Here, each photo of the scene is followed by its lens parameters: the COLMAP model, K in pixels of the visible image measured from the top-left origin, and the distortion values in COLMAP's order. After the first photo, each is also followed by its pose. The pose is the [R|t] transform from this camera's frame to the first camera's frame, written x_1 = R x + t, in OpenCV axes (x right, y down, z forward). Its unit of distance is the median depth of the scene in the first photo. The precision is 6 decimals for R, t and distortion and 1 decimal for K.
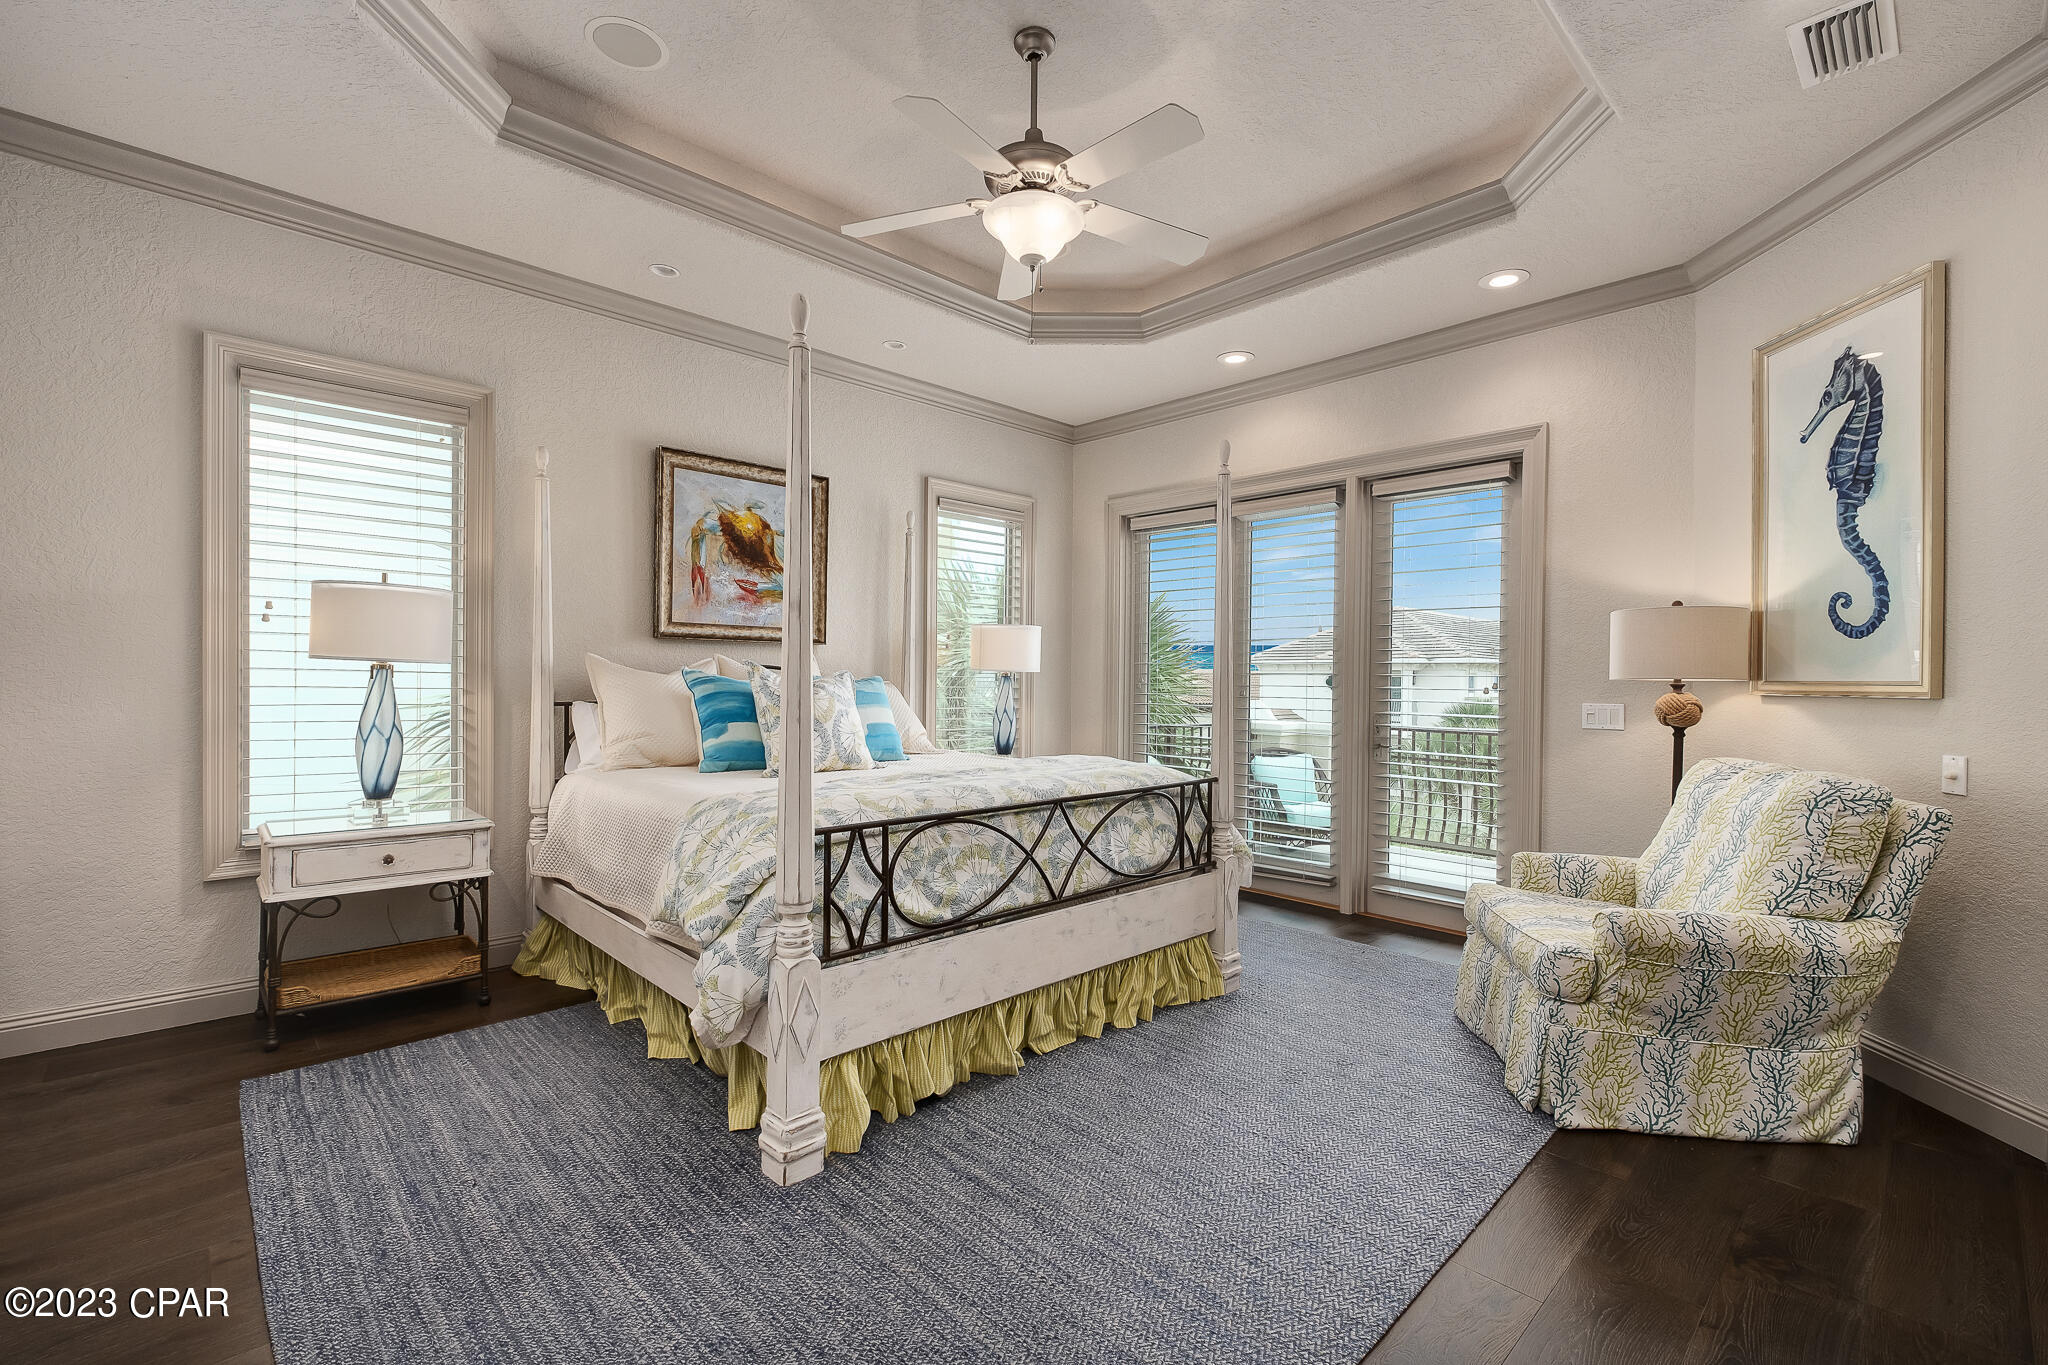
lens RADIAL K [[894.4, 0, 1037.7], [0, 894.4, 674.7], [0, 0, 1]] dist [0.003065, -0.000976]
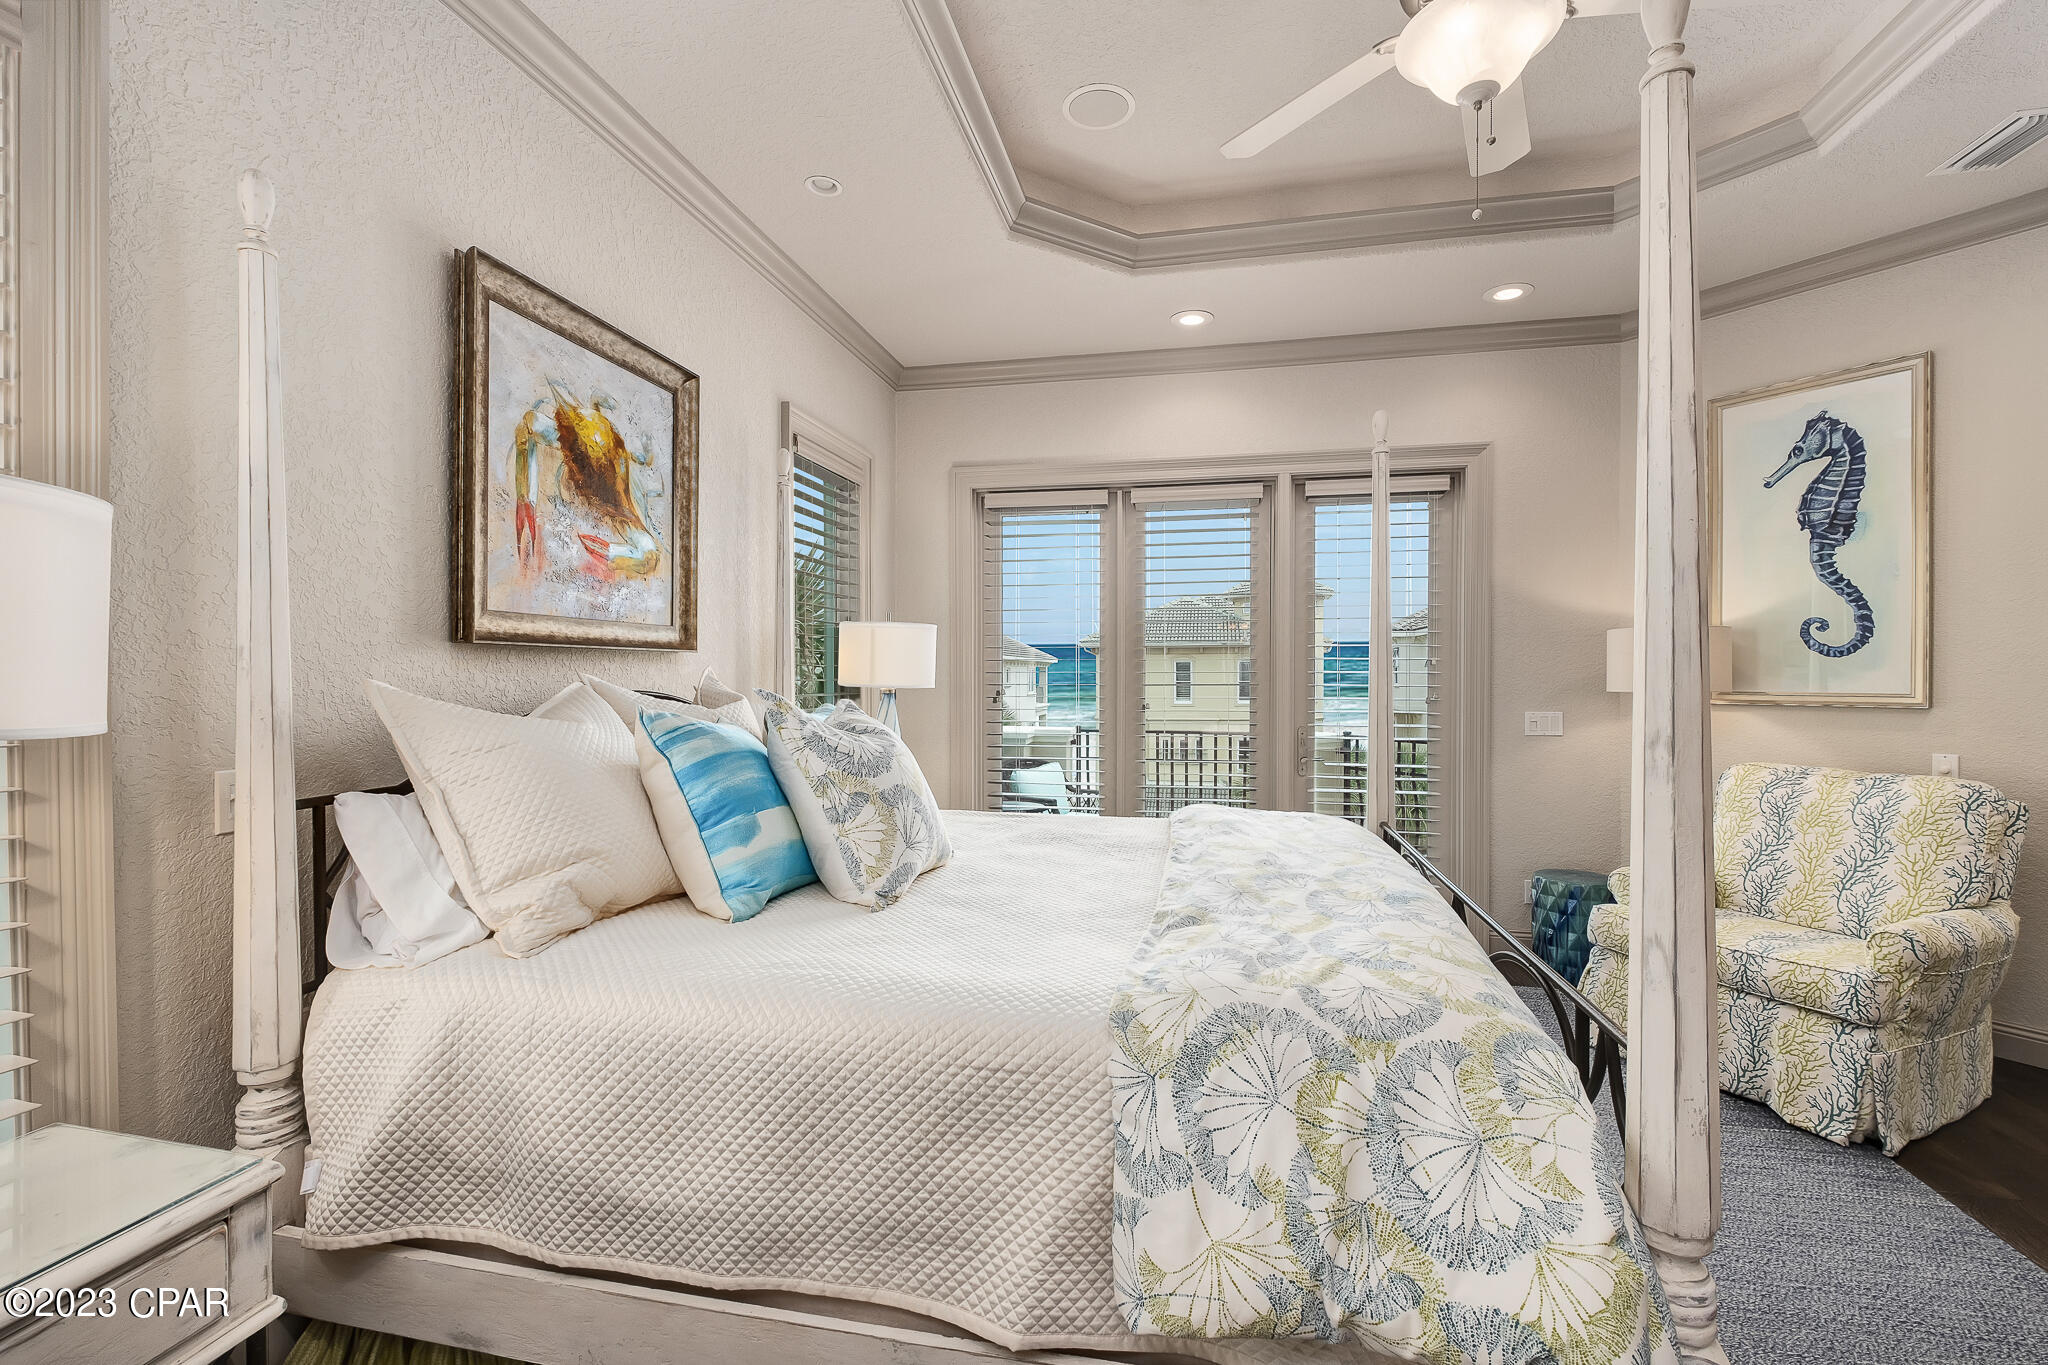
lens RADIAL K [[894.4, 0, 1038.9], [0, 894.4, 677.6], [0, 0, 1]] dist [0.003065, -0.000976]
pose [[0.827988, -0.014620, 0.560556, -0.490753], [0.007639, 0.999861, 0.014794, -0.030122], [-0.560695, -0.007967, 0.827984, 0.469902]]
